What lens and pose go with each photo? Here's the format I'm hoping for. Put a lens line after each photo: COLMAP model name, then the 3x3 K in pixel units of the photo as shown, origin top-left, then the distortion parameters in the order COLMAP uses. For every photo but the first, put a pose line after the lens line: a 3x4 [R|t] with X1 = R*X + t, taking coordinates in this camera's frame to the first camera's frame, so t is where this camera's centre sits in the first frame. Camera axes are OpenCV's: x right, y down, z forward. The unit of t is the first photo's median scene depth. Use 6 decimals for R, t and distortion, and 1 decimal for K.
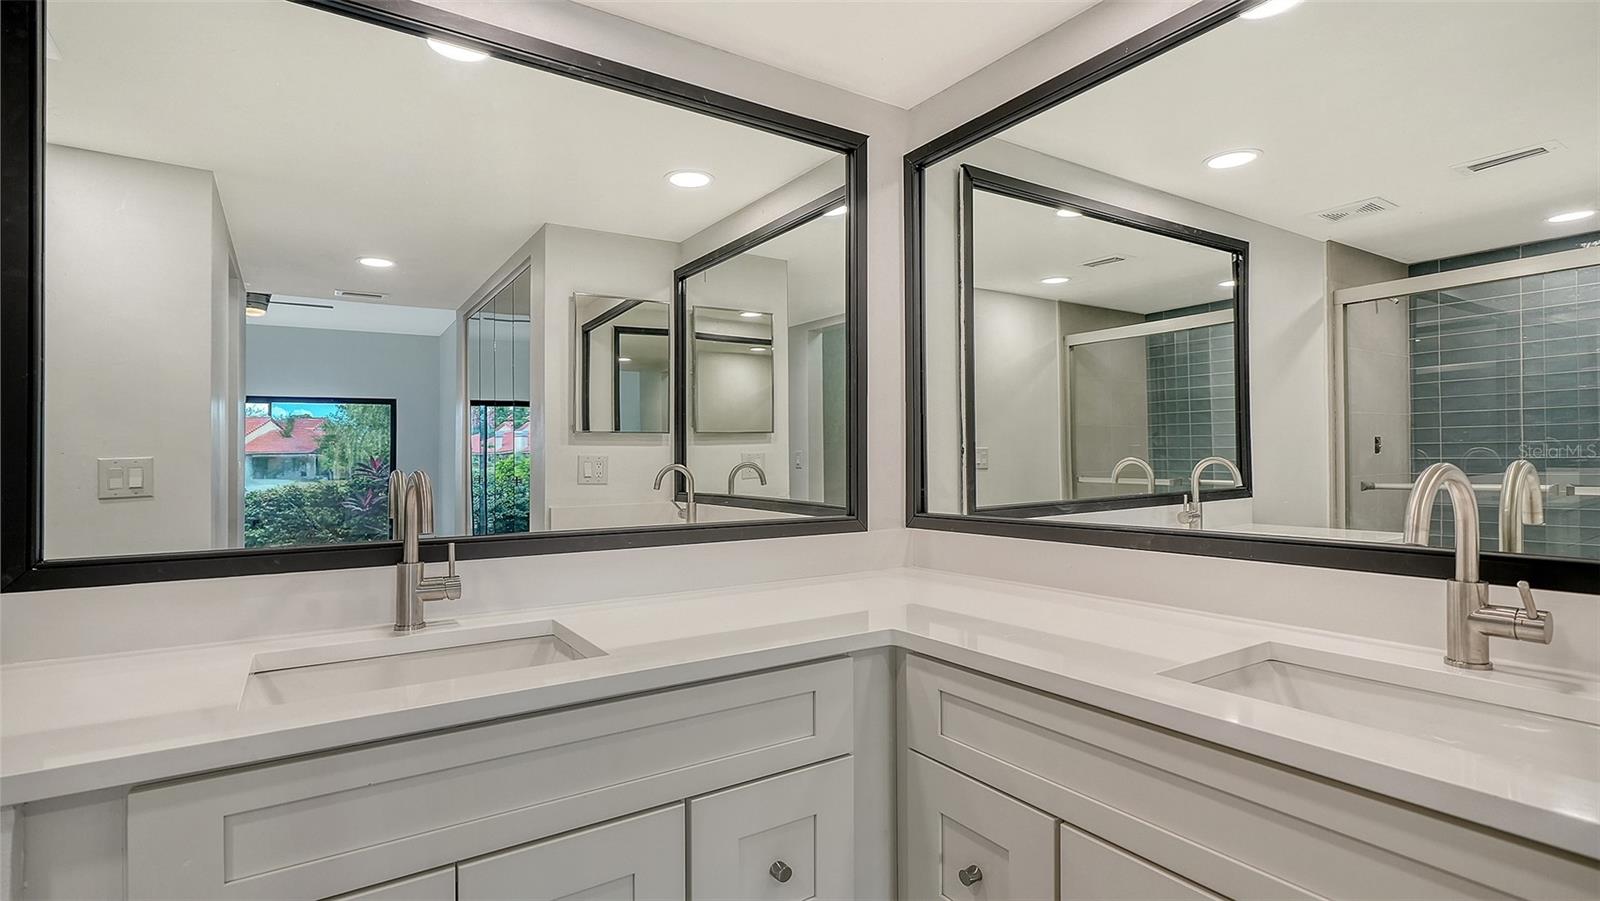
lens RADIAL K [[750.8, 0, 800.0], [0, 750.8, 450.5], [0, 0, 1]] dist [-0.001676, -0.000391]
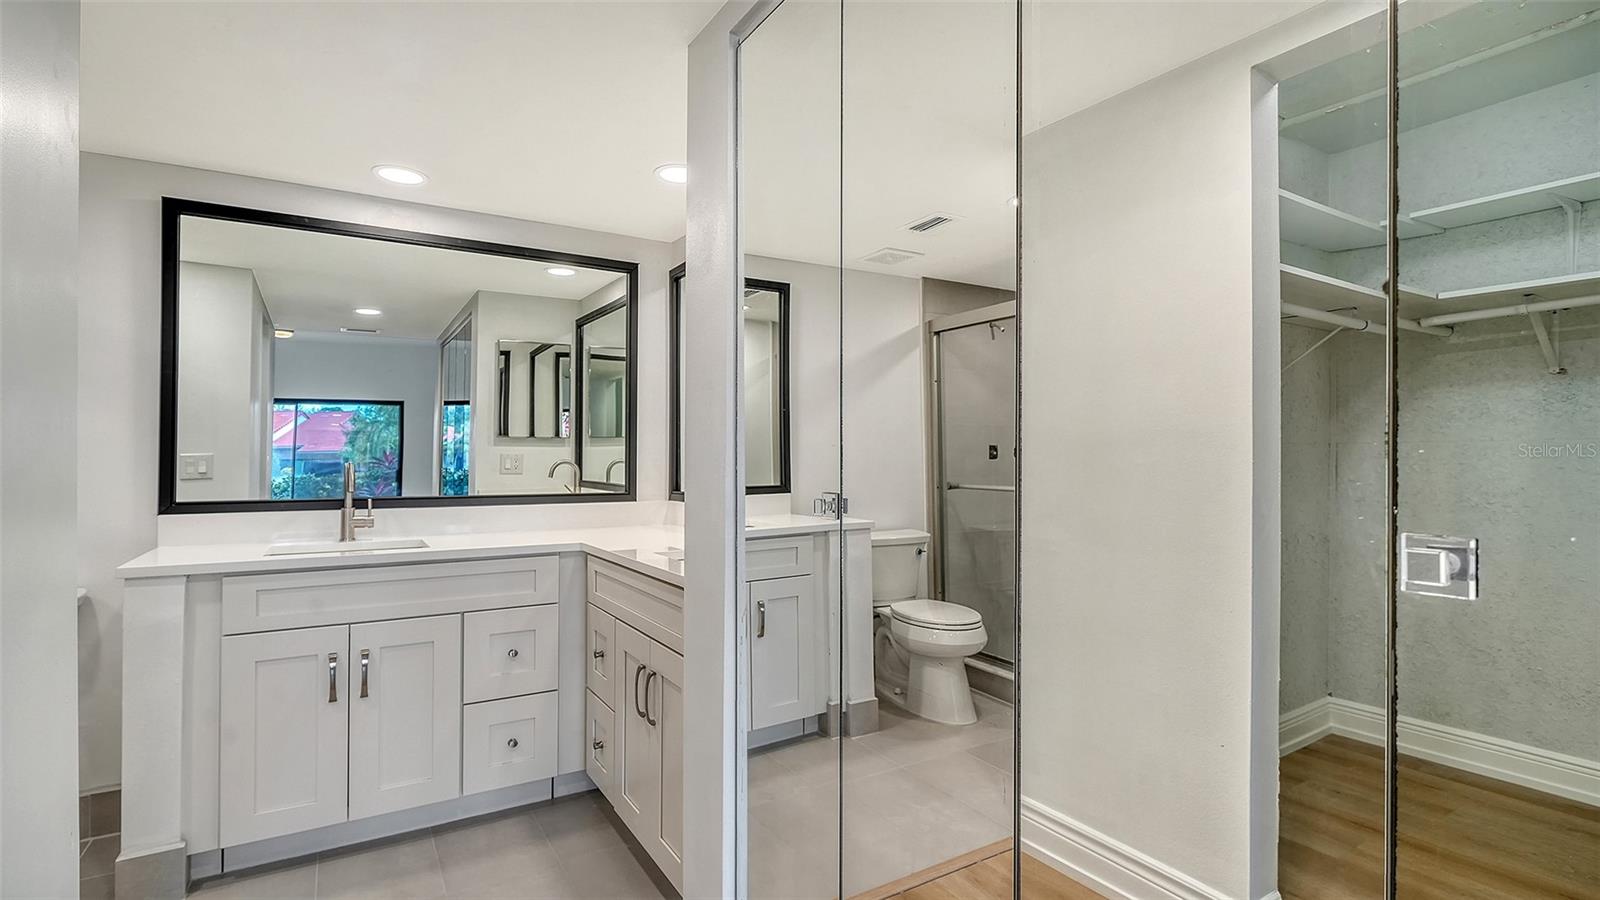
lens RADIAL K [[750.8, 0, 800.0], [0, 750.8, 450.0], [0, 0, 1]] dist [-0.001676, -0.000391]
pose [[0.999596, 0.007300, -0.027461, 0.481657], [-0.007194, 0.999966, 0.003954, -0.015357], [0.027489, -0.003754, 0.999615, -0.629965]]
